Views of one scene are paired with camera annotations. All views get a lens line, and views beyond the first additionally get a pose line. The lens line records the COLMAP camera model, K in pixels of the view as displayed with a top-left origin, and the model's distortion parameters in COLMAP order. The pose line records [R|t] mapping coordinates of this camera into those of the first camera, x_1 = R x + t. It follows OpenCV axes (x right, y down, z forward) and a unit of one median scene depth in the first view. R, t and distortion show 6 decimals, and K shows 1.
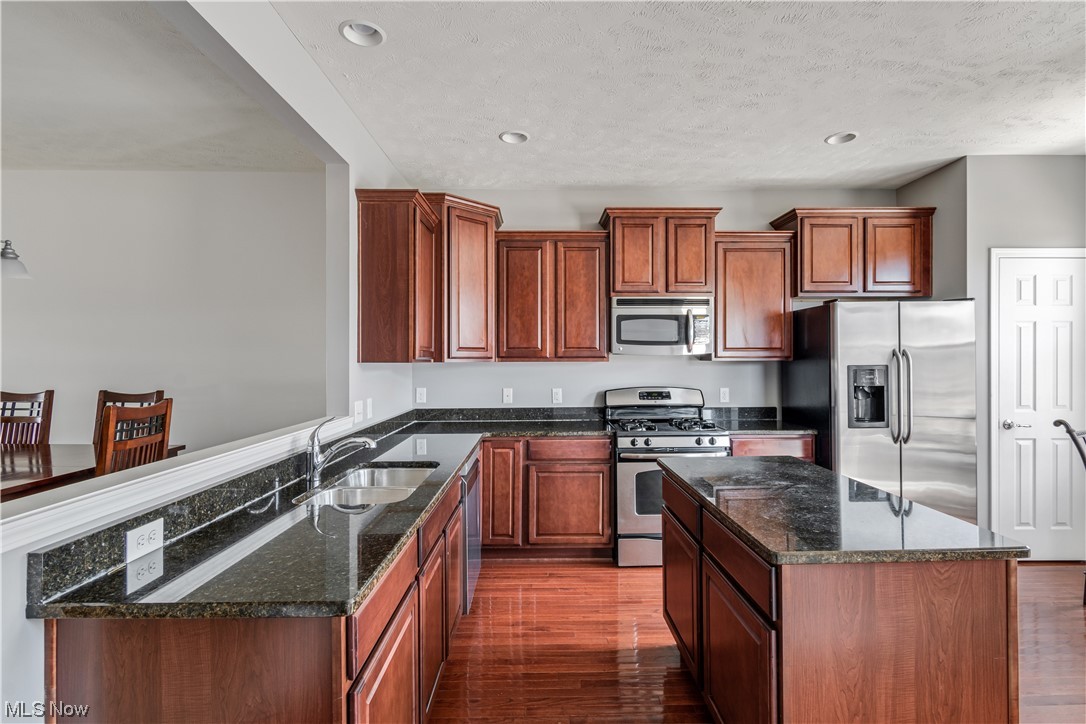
lens RADIAL K [[522.6, 0, 549.9], [0, 522.6, 360.2], [0, 0, 1]] dist [-0.001826, -0.001717]
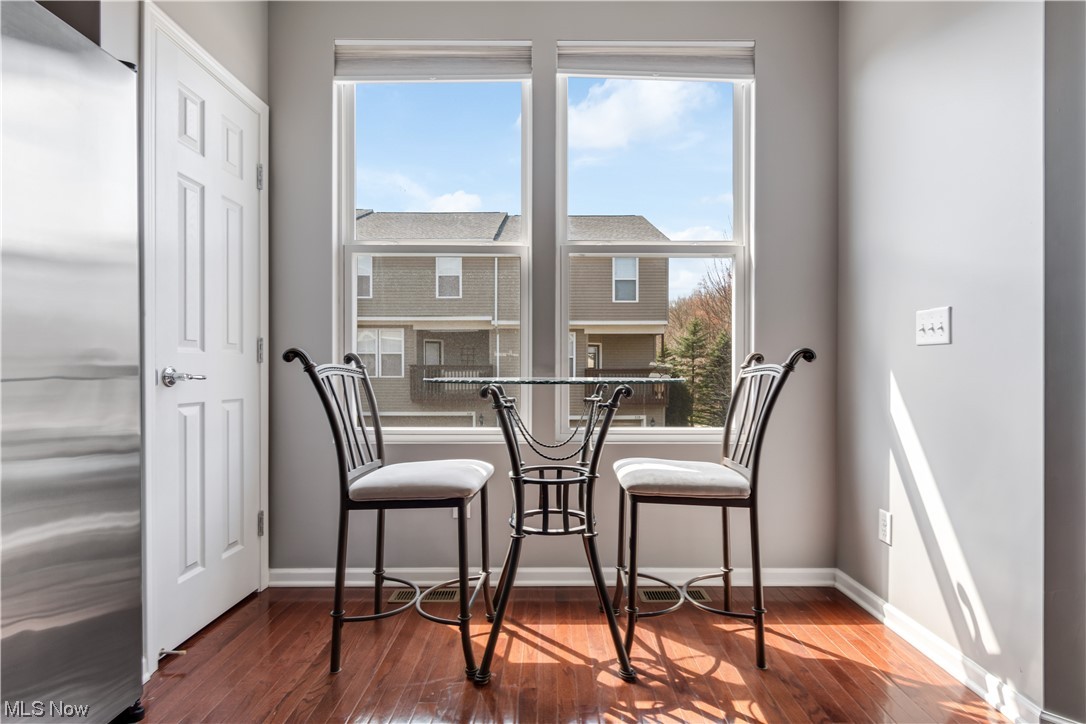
lens RADIAL K [[564.9, 0, 547.4], [0, 564.9, 373.5], [0, 0, 1]] dist [0.001952, 0.000323]
pose [[0.015042, -0.000863, 0.999886, 0.322127], [0.001627, 0.999998, 0.000839, 0.111883], [-0.999886, 0.001615, 0.015043, 0.586833]]
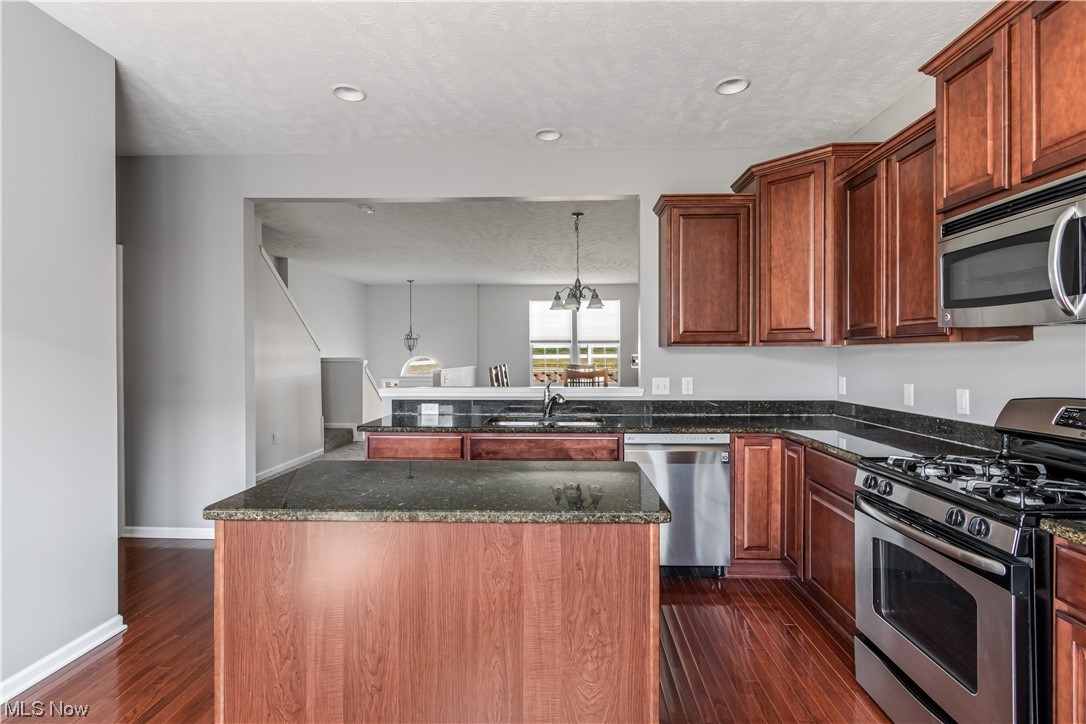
lens RADIAL K [[522.6, 0, 549.9], [0, 522.6, 360.2], [0, 0, 1]] dist [-0.001826, -0.001717]
pose [[-0.054399, 0.014993, -0.998407, 0.687319], [0.000518, 0.999888, 0.014987, 0.013657], [0.998519, 0.000298, -0.054400, 0.623362]]
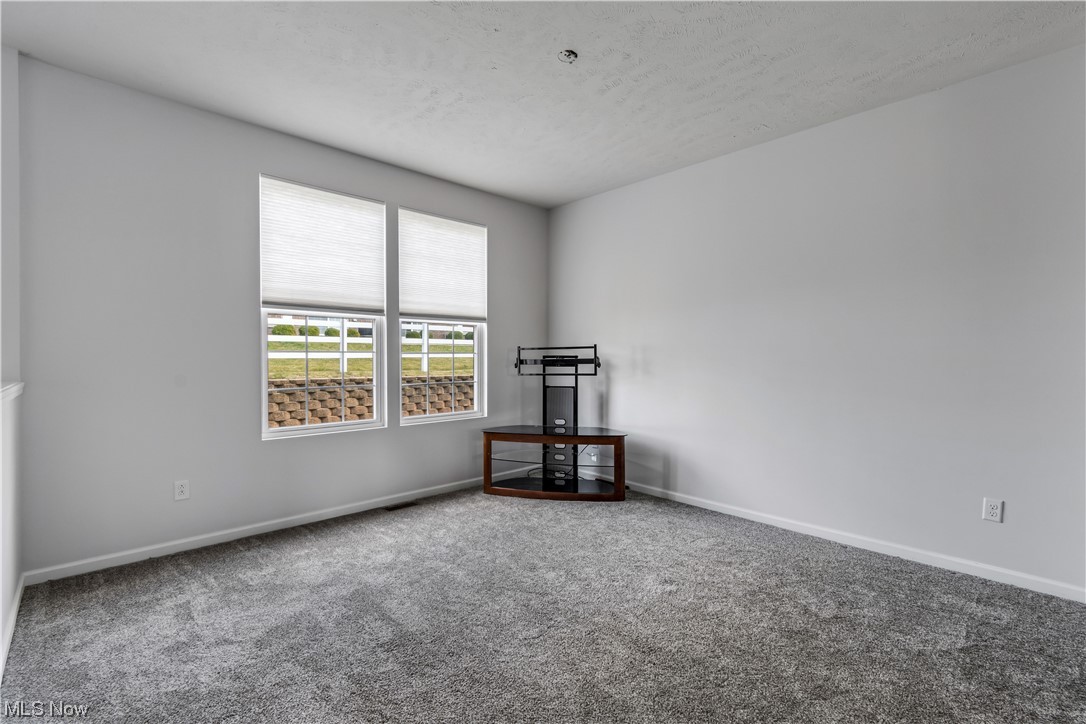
lens RADIAL K [[483.9, 0, 553.5], [0, 483.9, 355.3], [0, 0, 1]] dist [0.000269, -0.000290]
pose [[0.687713, 0.003763, -0.725973, -1.214699], [-0.007465, 0.999970, -0.001888, 0.046445], [0.725944, 0.006718, 0.687721, 0.134509]]
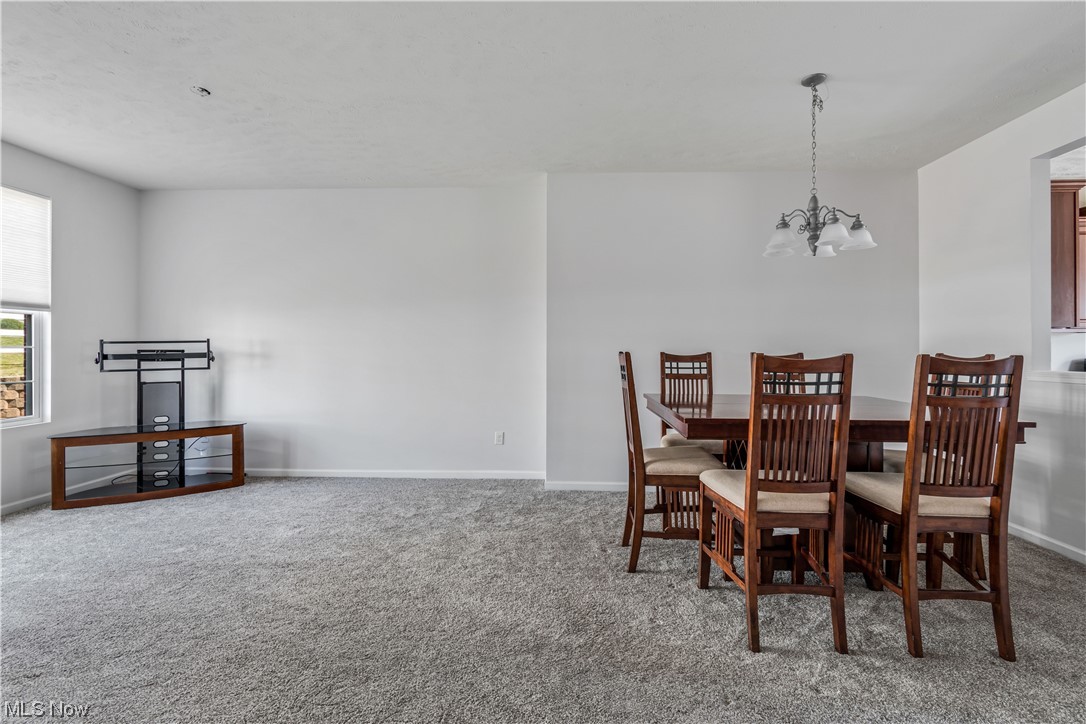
lens RADIAL K [[483.9, 0, 553.5], [0, 483.9, 355.3], [0, 0, 1]] dist [0.000269, -0.000290]
pose [[0.998887, 0.003986, -0.047006, -1.095632], [-0.003585, 0.999957, 0.008605, 0.044799], [0.047038, -0.008427, 0.998858, -0.123915]]
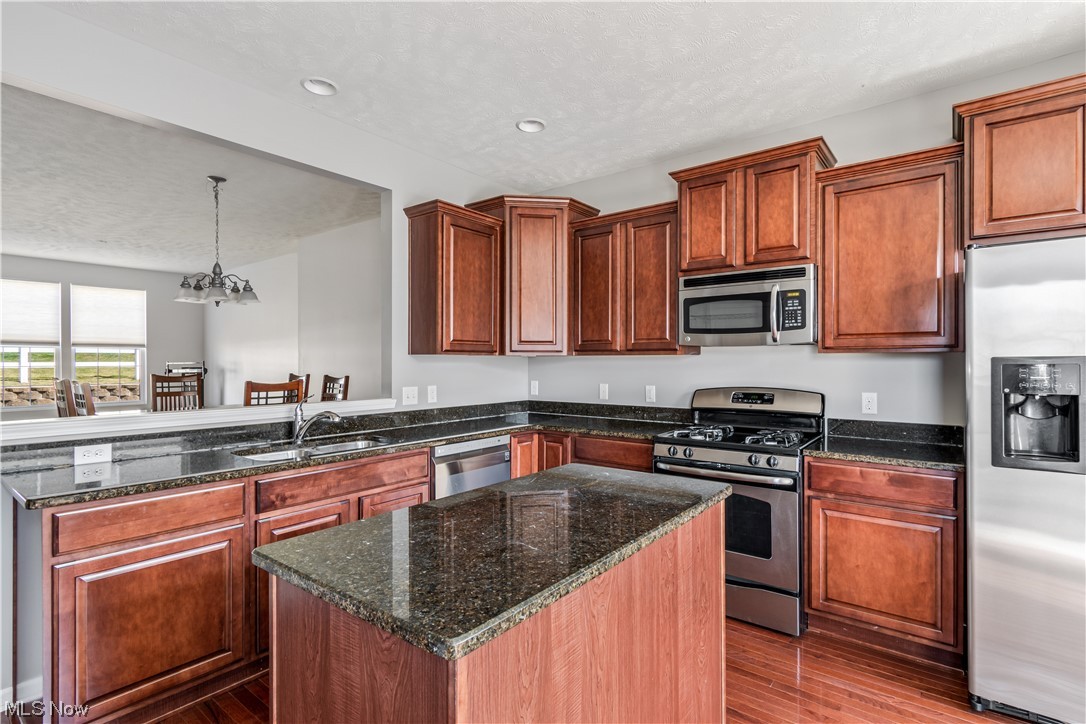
lens RADIAL K [[520.4, 0, 552.6], [0, 520.4, 364.1], [0, 0, 1]] dist [0.001982, -0.000723]
pose [[0.779204, 0.005804, -0.626743, 0.485803], [-0.004345, 0.999983, 0.003859, 0.015631], [0.626755, -0.000284, 0.779216, 0.217947]]
